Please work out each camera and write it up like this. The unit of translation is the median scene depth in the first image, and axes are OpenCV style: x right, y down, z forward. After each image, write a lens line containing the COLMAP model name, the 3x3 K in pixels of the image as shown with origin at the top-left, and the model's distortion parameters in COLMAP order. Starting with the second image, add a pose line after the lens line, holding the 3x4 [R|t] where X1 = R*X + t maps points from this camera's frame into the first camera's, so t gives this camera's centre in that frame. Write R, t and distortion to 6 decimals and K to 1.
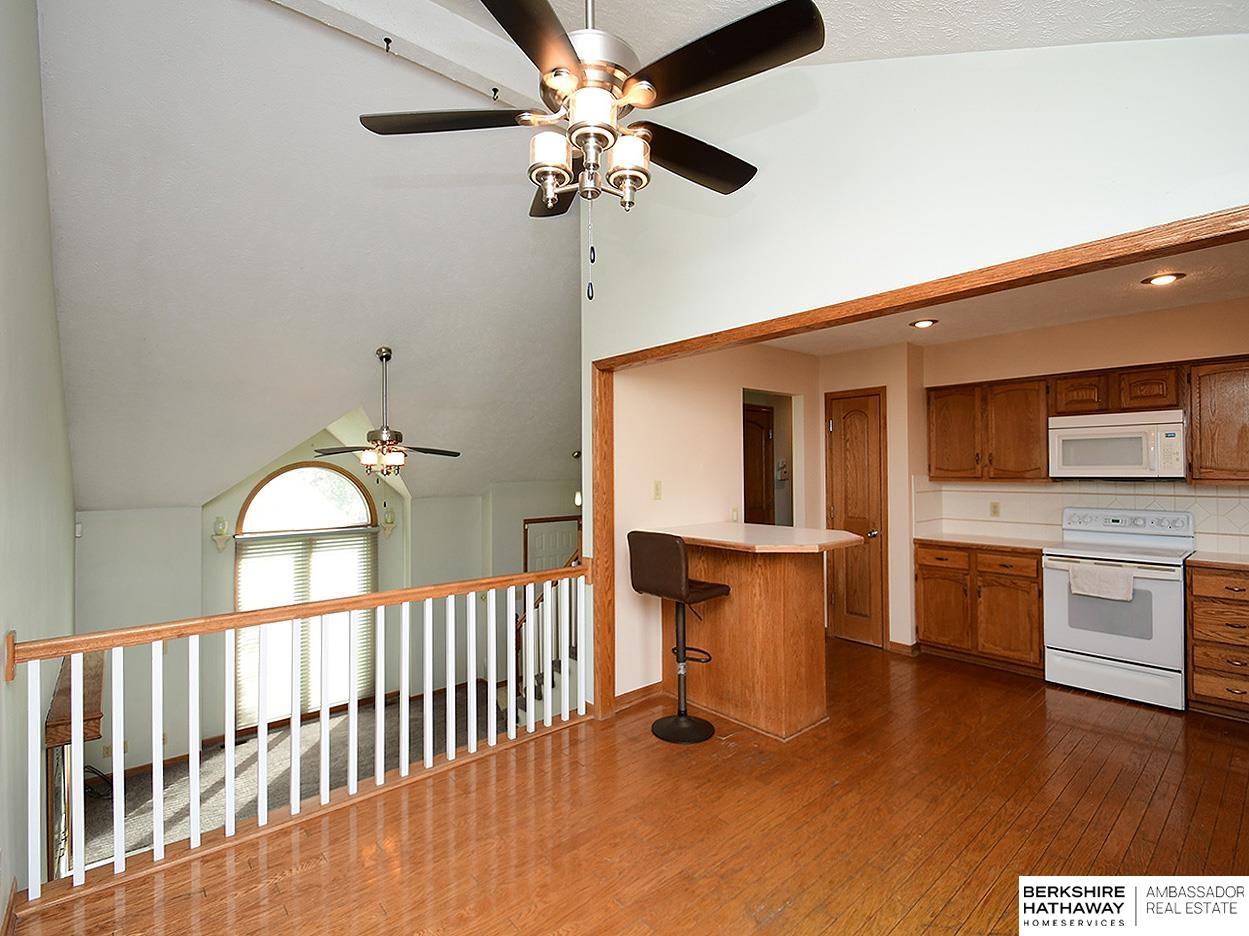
lens RADIAL K [[573.9, 0, 564.2], [0, 573.9, 462.9], [0, 0, 1]] dist [0.001470, -0.010875]
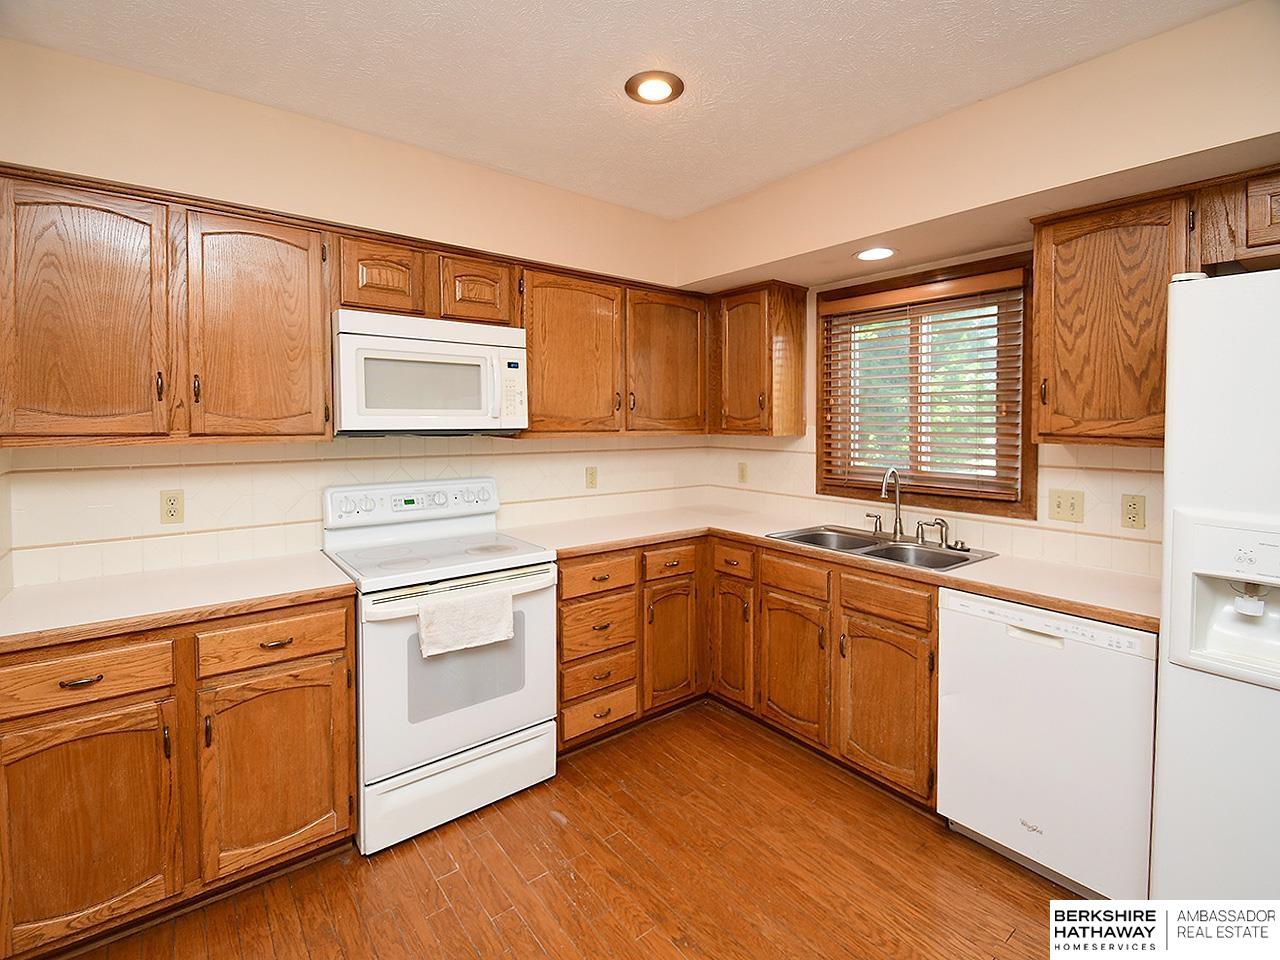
lens RADIAL K [[568.8, 0, 665.0], [0, 568.8, 438.8], [0, 0, 1]] dist [0.012438, -0.009928]
pose [[-0.075845, -0.024422, 0.996821, 0.382844], [-0.014752, 0.999618, 0.023368, 0.018549], [-0.997011, -0.012933, -0.076176, 0.853573]]
